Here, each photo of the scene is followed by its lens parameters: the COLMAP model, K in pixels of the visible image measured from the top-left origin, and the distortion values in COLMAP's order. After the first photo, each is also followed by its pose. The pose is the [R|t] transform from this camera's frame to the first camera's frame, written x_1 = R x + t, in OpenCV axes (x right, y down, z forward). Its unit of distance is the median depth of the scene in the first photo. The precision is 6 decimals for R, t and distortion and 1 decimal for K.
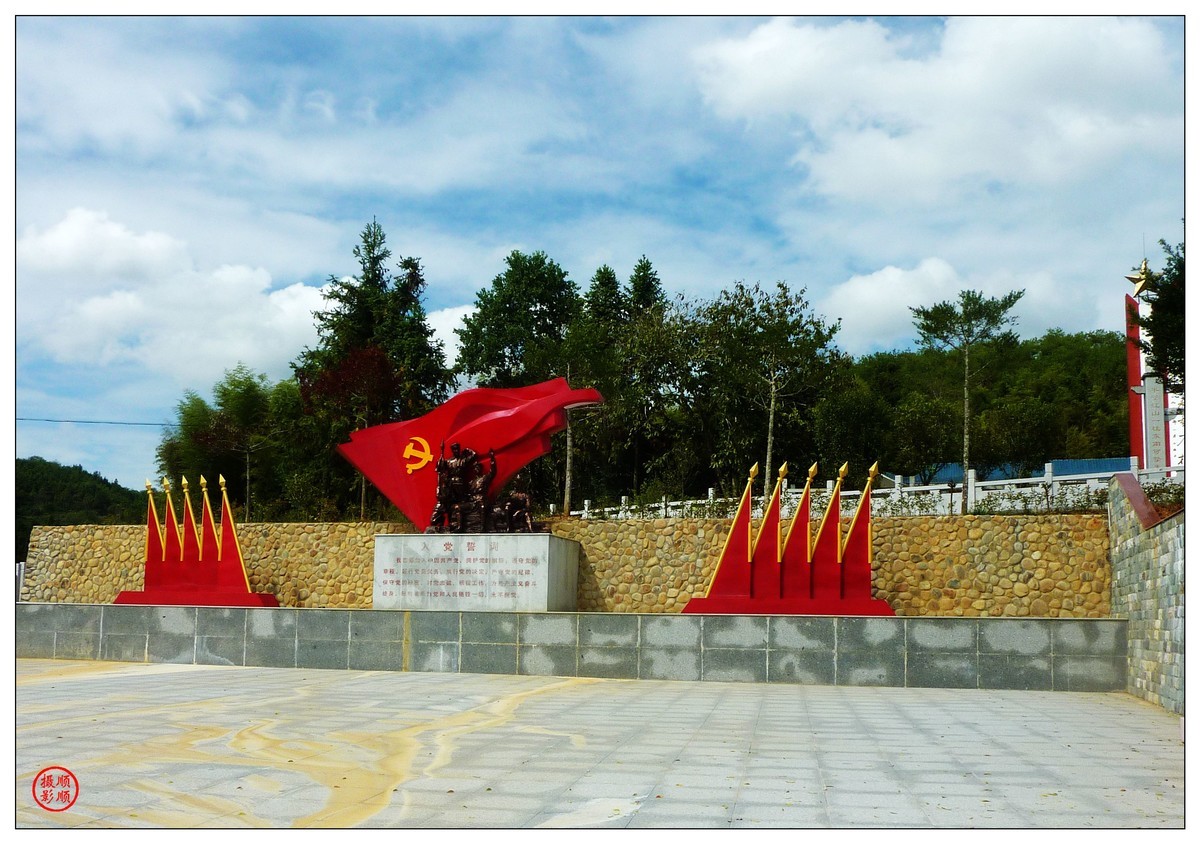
lens RADIAL K [[1072.8, 0, 608.3], [0, 1072.8, 431.0], [0, 0, 1]] dist [-0.020419, 0.006162]
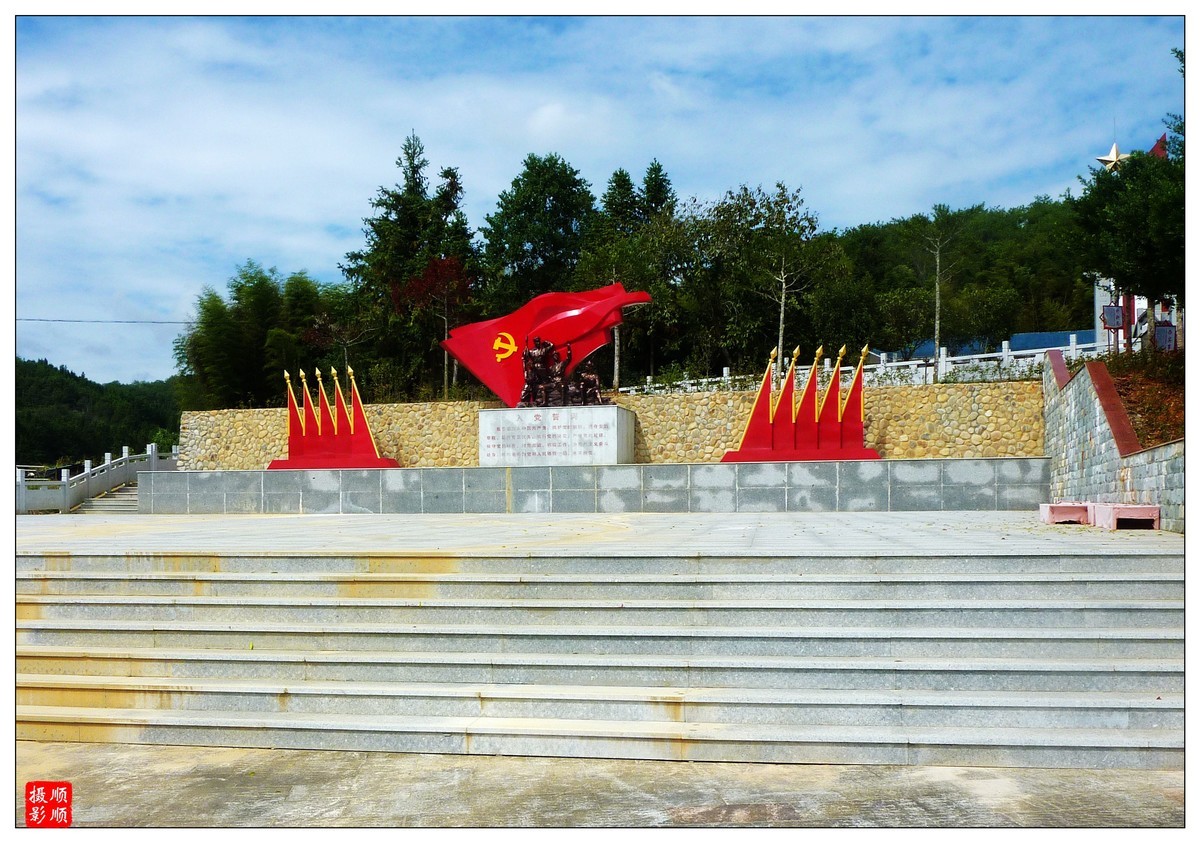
lens RADIAL K [[1143.6, 0, 593.8], [0, 1143.6, 420.5], [0, 0, 1]] dist [-0.033682, 0.000000]
pose [[0.999587, -0.024263, 0.015369, -0.095369], [0.022641, 0.994915, 0.098144, -0.020728], [-0.017673, -0.097755, 0.995054, -0.347172]]
